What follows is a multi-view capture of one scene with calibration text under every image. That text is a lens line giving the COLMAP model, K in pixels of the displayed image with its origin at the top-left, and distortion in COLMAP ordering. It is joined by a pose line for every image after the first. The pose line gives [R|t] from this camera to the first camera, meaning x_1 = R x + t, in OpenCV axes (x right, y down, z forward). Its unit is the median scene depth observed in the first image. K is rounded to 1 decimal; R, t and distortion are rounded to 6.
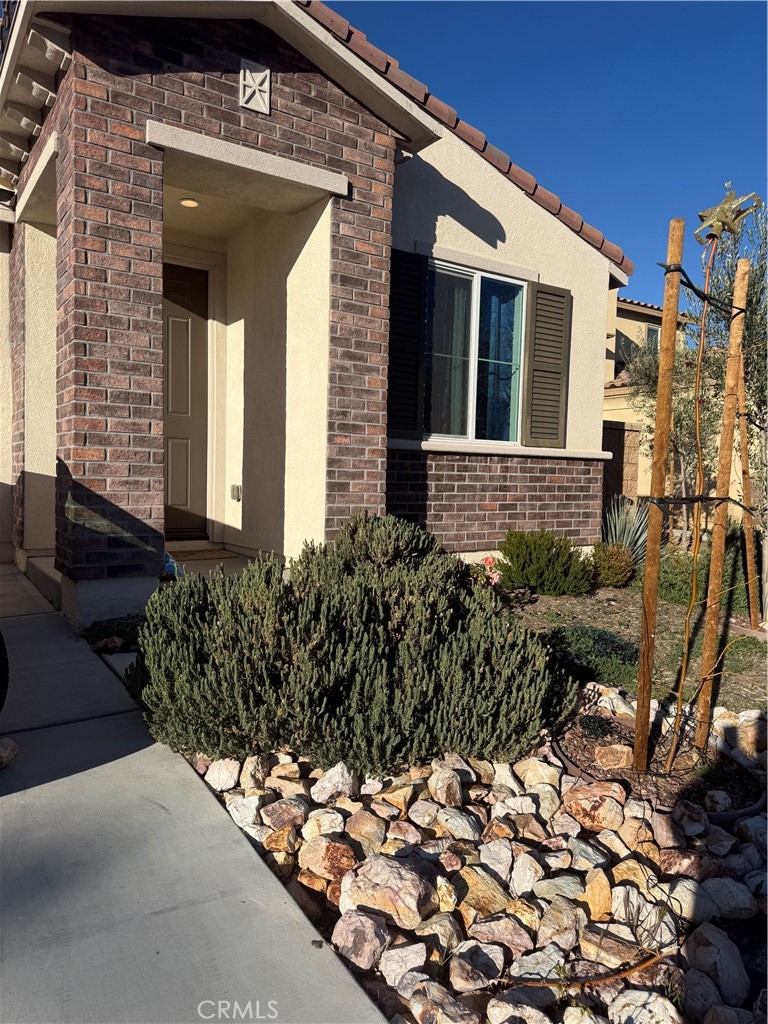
lens RADIAL K [[719.3, 0, 386.0], [0, 719.3, 512.0], [0, 0, 1]] dist [0.006392, -0.009420]
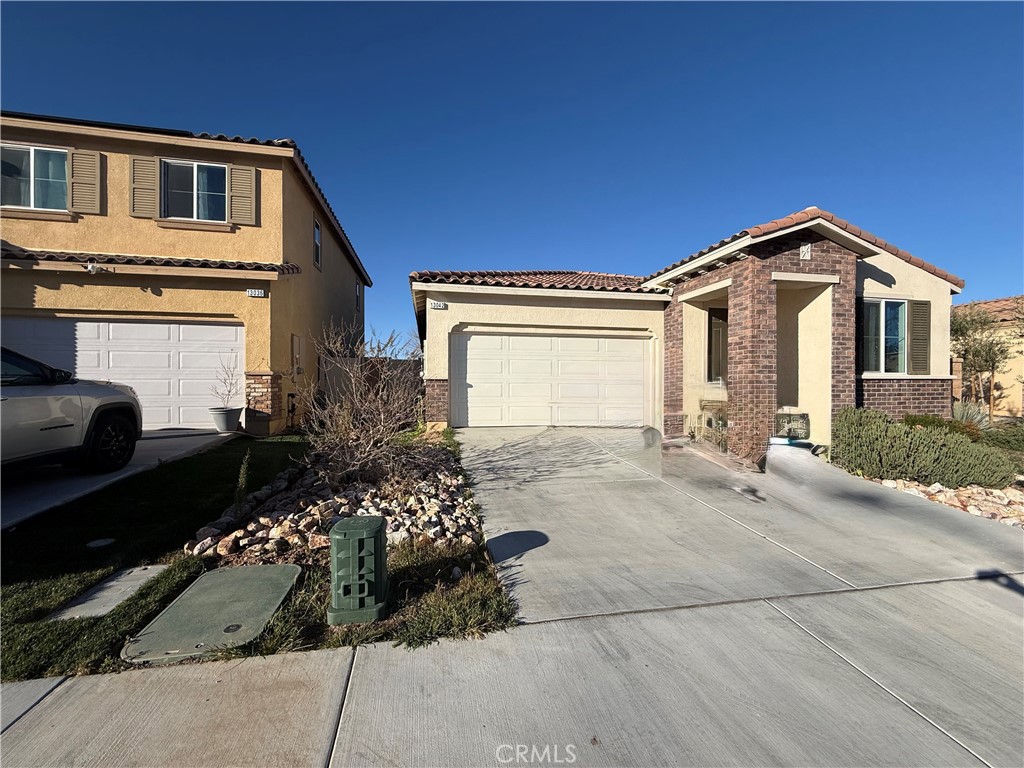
lens RADIAL K [[407.2, 0, 508.1], [0, 407.2, 382.9], [0, 0, 1]] dist [-0.000411, -0.000368]
pose [[0.923144, -0.030601, -0.383234, -0.568826], [0.007718, 0.998101, -0.061105, -0.002676], [0.384376, 0.053451, 0.921628, -0.736221]]
